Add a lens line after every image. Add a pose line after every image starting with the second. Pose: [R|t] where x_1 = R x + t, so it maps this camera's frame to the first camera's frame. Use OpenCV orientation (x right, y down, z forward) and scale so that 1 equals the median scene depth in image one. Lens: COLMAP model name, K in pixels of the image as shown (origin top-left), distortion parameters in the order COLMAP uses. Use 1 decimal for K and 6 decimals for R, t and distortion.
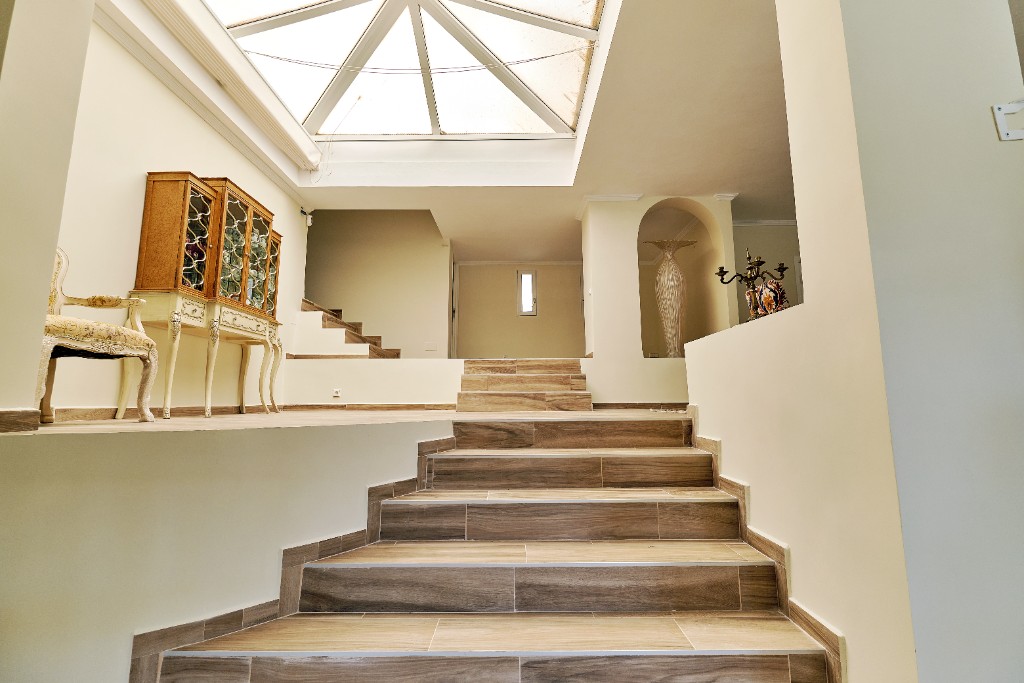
lens RADIAL K [[451.4, 0, 512.5], [0, 451.4, 335.4], [0, 0, 1]] dist [-0.004099, -0.001444]
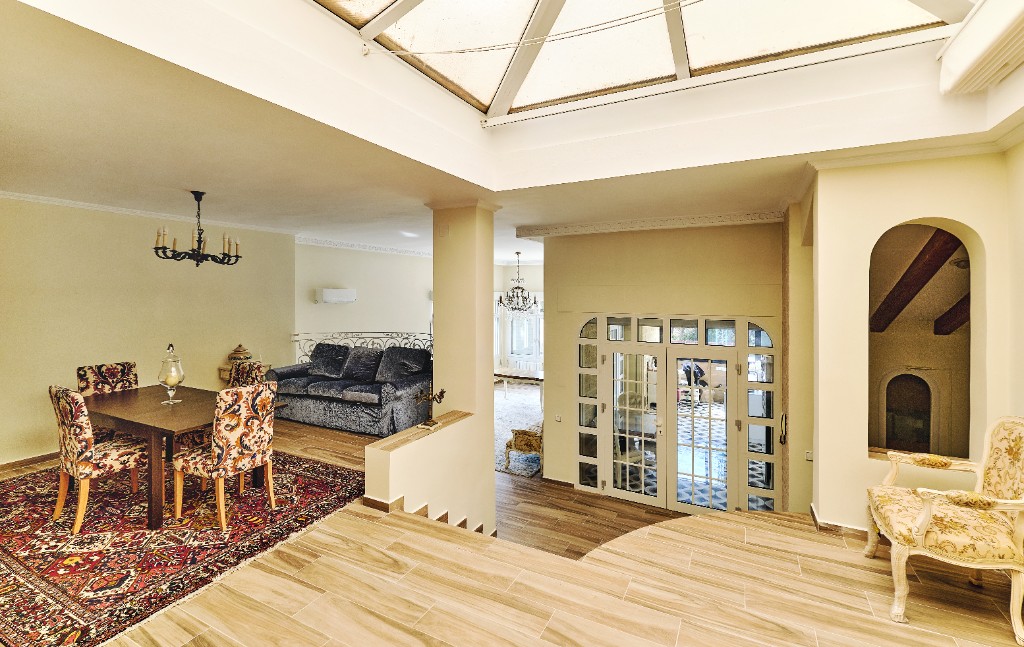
lens RADIAL K [[452.7, 0, 518.3], [0, 452.7, 294.2], [0, 0, 1]] dist [0.004187, 0.000528]
pose [[-0.885794, 0.000601, 0.464078, -0.588365], [-0.062660, 0.990687, -0.120883, -0.337982], [-0.459828, -0.136156, -0.877507, 2.450514]]
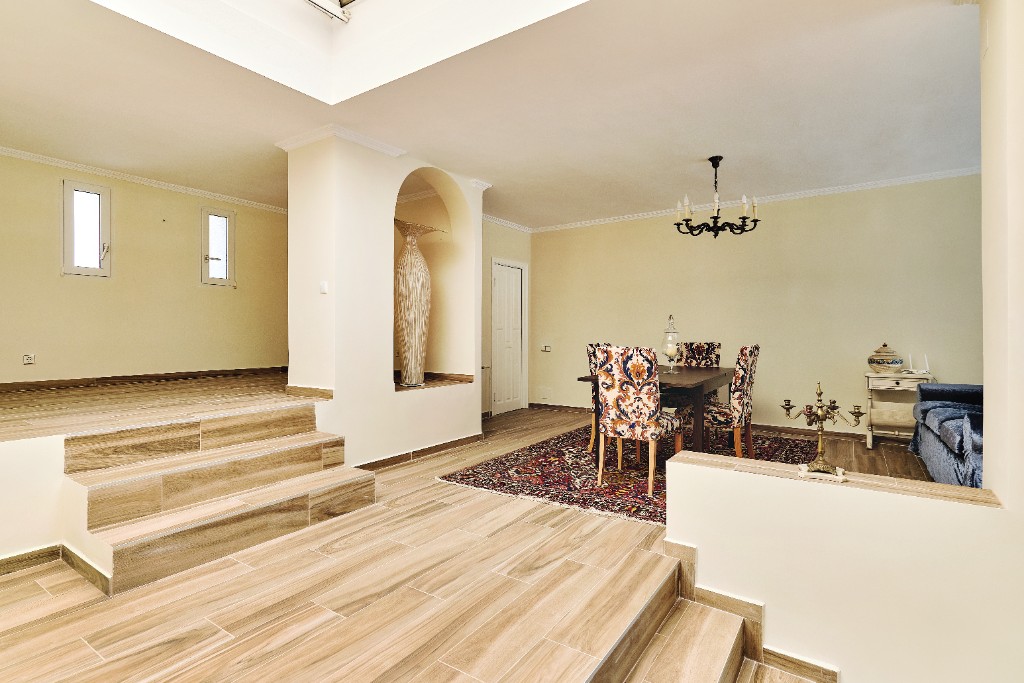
lens RADIAL K [[507.1, 0, 516.4], [0, 507.1, 333.7], [0, 0, 1]] dist [0.000510, 0.000340]
pose [[0.560788, 0.004131, 0.827949, -0.595725], [-0.123191, 0.989273, 0.078504, -0.290398], [-0.818744, -0.146020, 0.555281, 0.959790]]
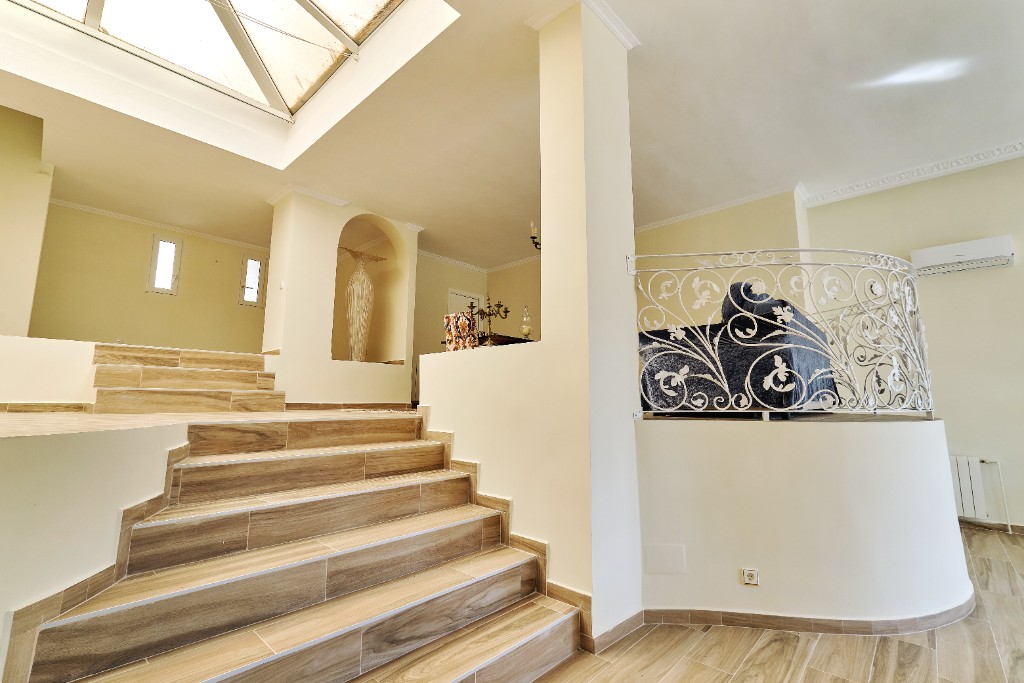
lens RADIAL K [[451.4, 0, 518.2], [0, 451.4, 337.8], [0, 0, 1]] dist [-0.004099, -0.001444]
pose [[0.671092, 0.111036, 0.733012, -0.419587], [-0.113445, 0.992457, -0.046474, -0.000600], [-0.732643, -0.051968, 0.678626, -0.013712]]
